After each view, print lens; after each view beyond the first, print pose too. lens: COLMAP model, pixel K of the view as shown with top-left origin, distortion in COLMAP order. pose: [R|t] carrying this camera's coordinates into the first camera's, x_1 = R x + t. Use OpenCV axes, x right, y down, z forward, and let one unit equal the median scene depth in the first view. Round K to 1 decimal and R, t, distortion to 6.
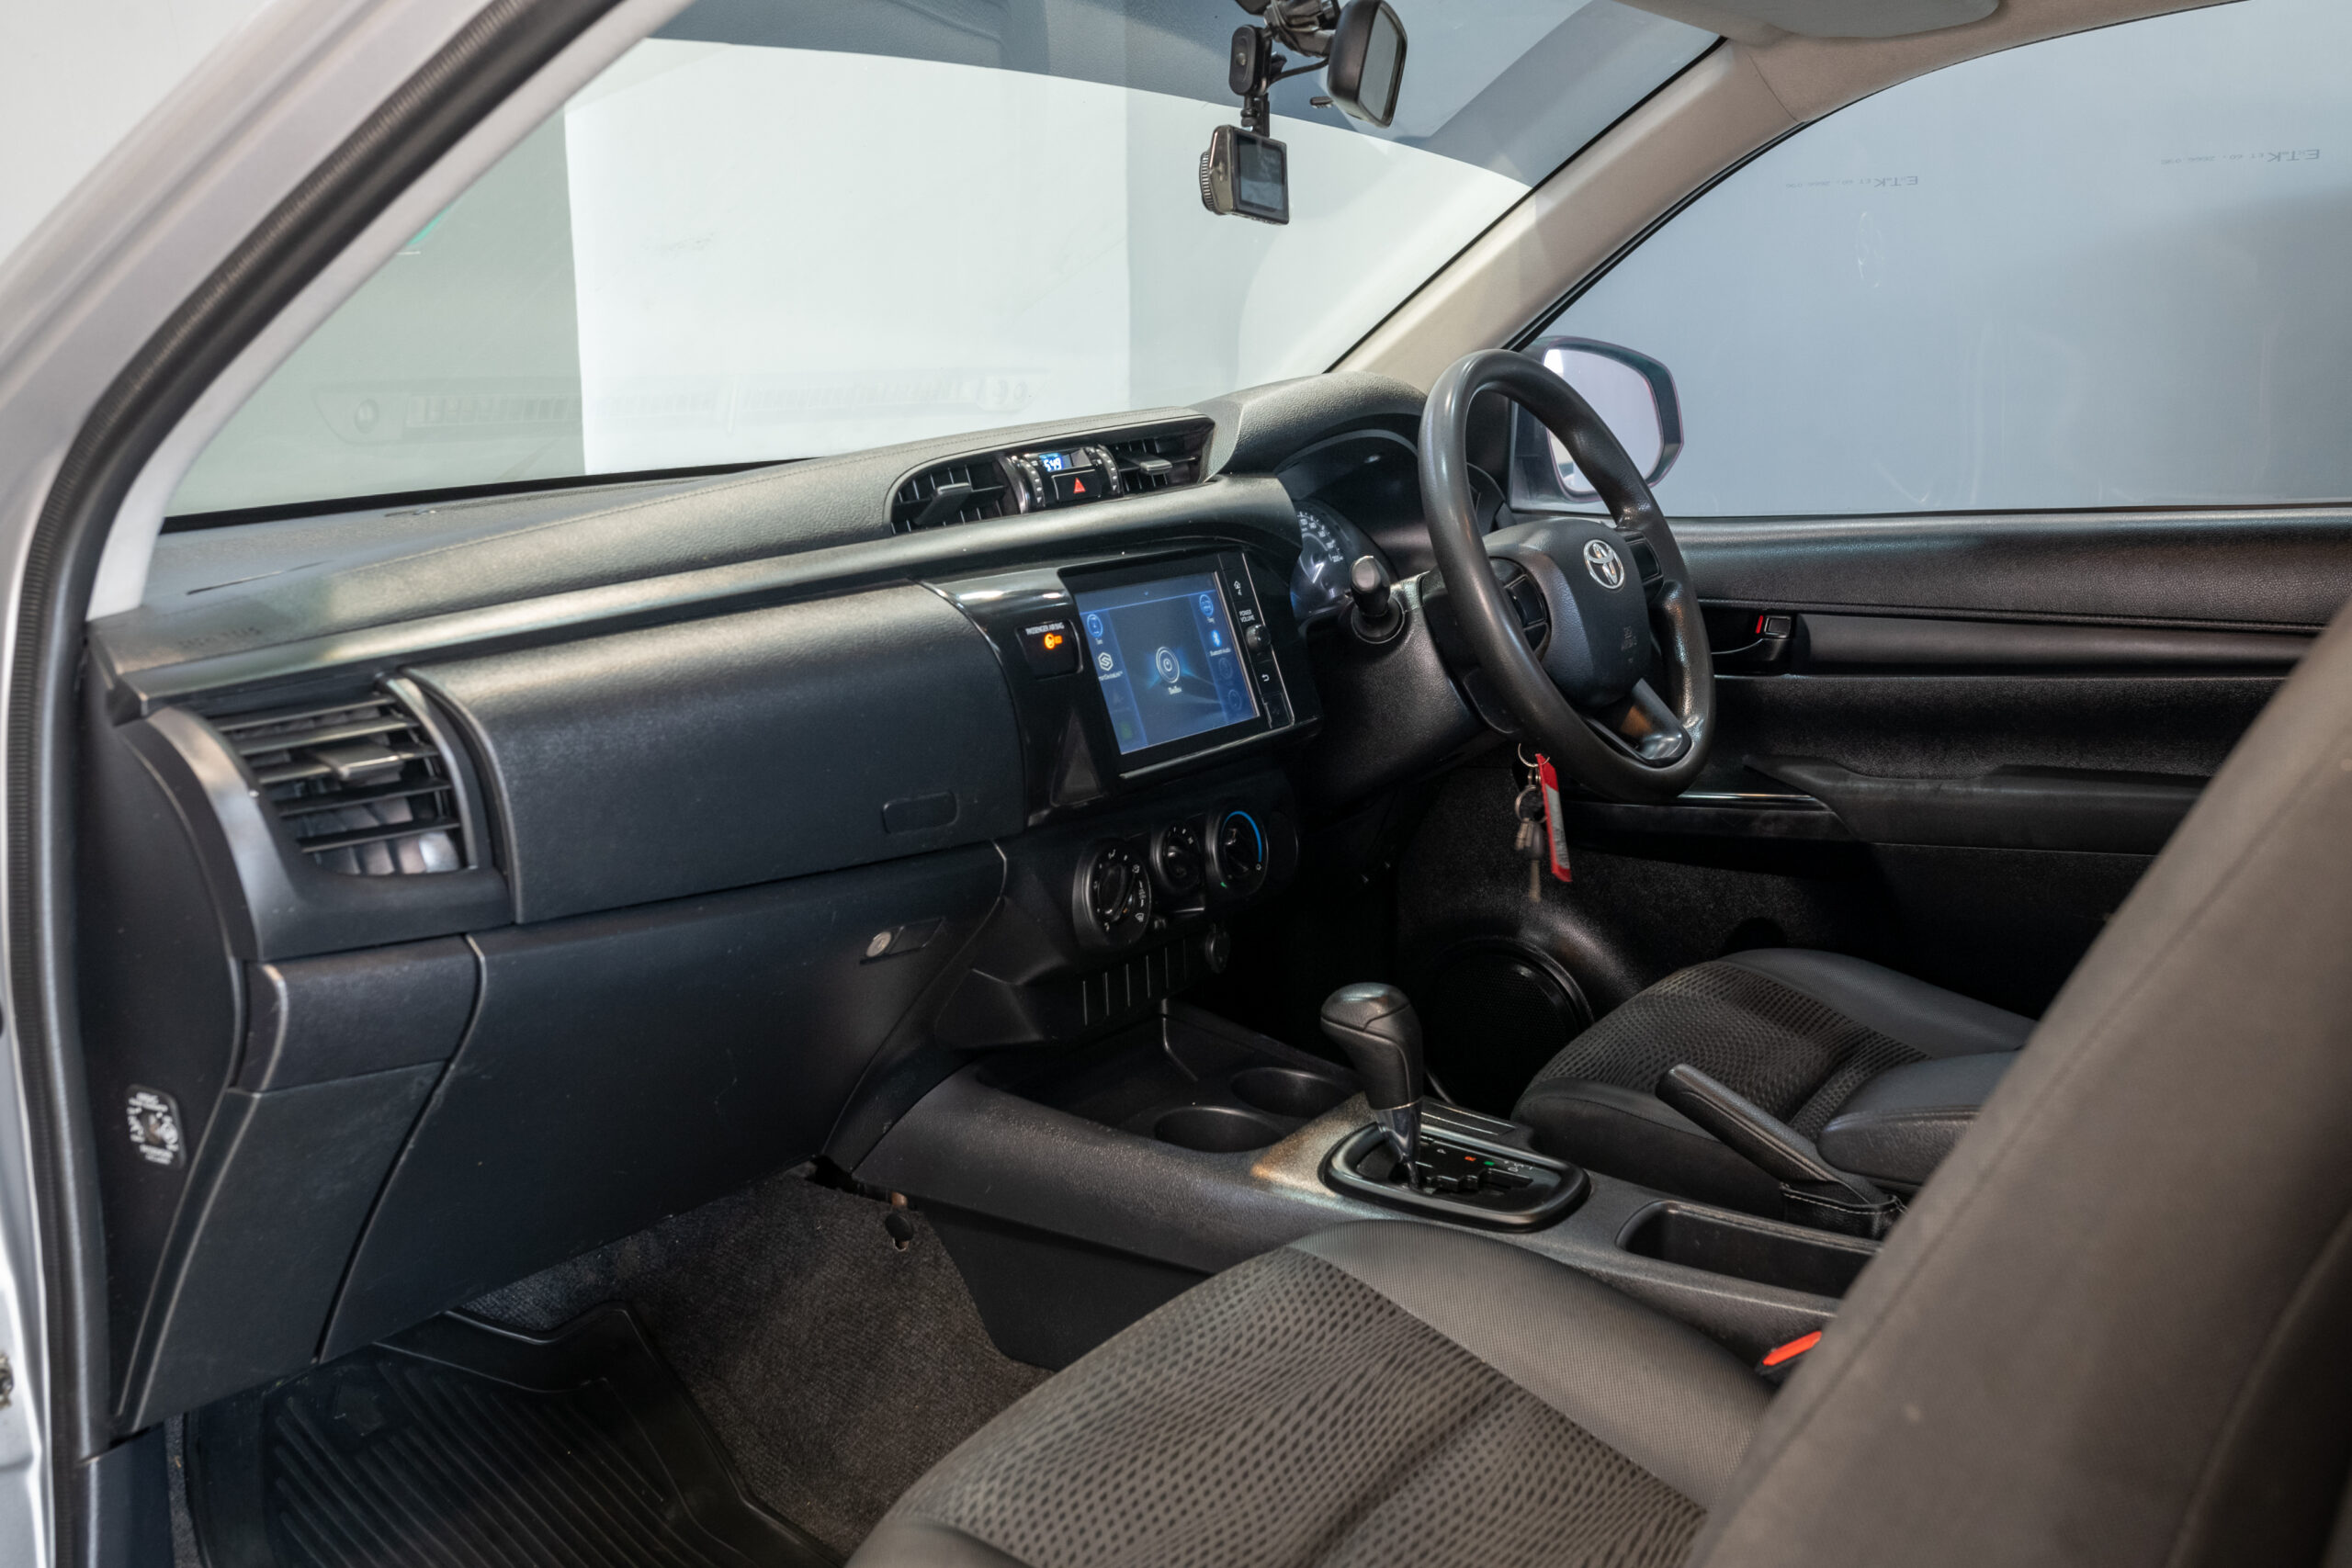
lens RADIAL K [[2238.9, 0, 1176.0], [0, 2238.9, 784.0], [0, 0, 1]] dist [-0.028445, 0.004719]
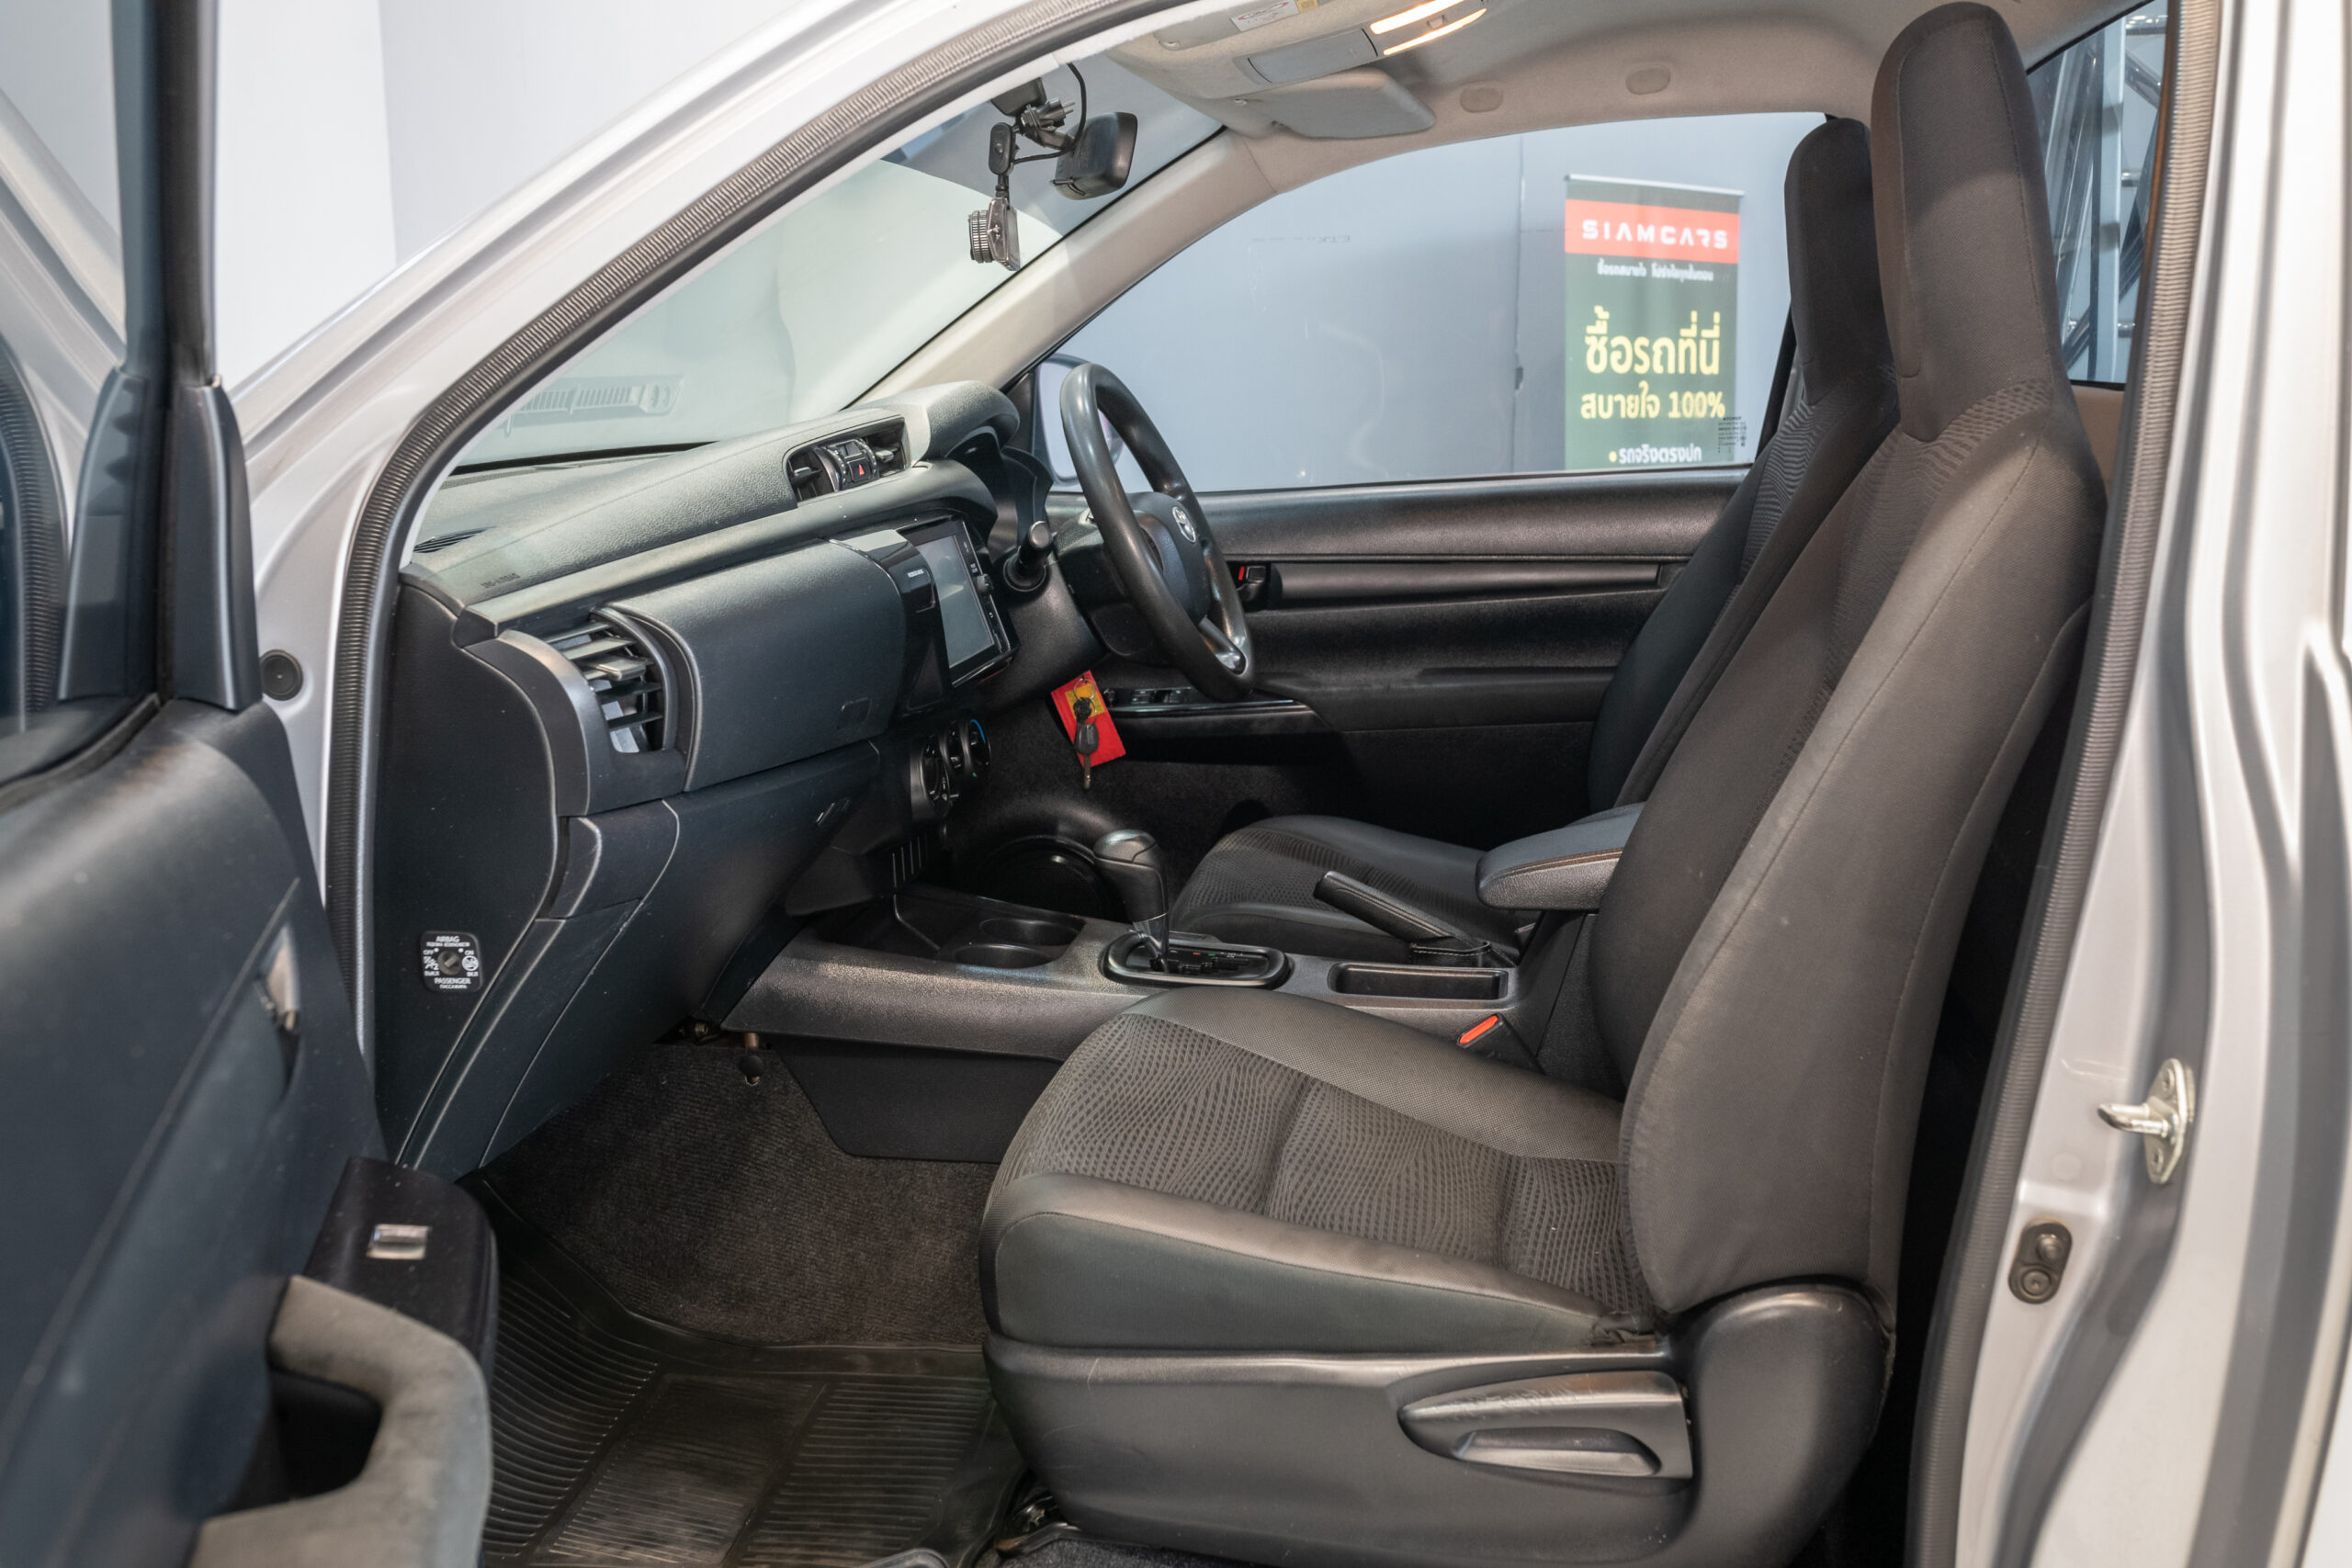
lens RADIAL K [[2238.9, 0, 1176.0], [0, 2238.9, 784.0], [0, 0, 1]] dist [-0.028445, 0.004719]
pose [[0.915951, -0.071161, 0.394930, -0.398293], [0.073469, 0.997254, 0.009296, 0.048371], [-0.394507, 0.020500, 0.918664, -0.247980]]
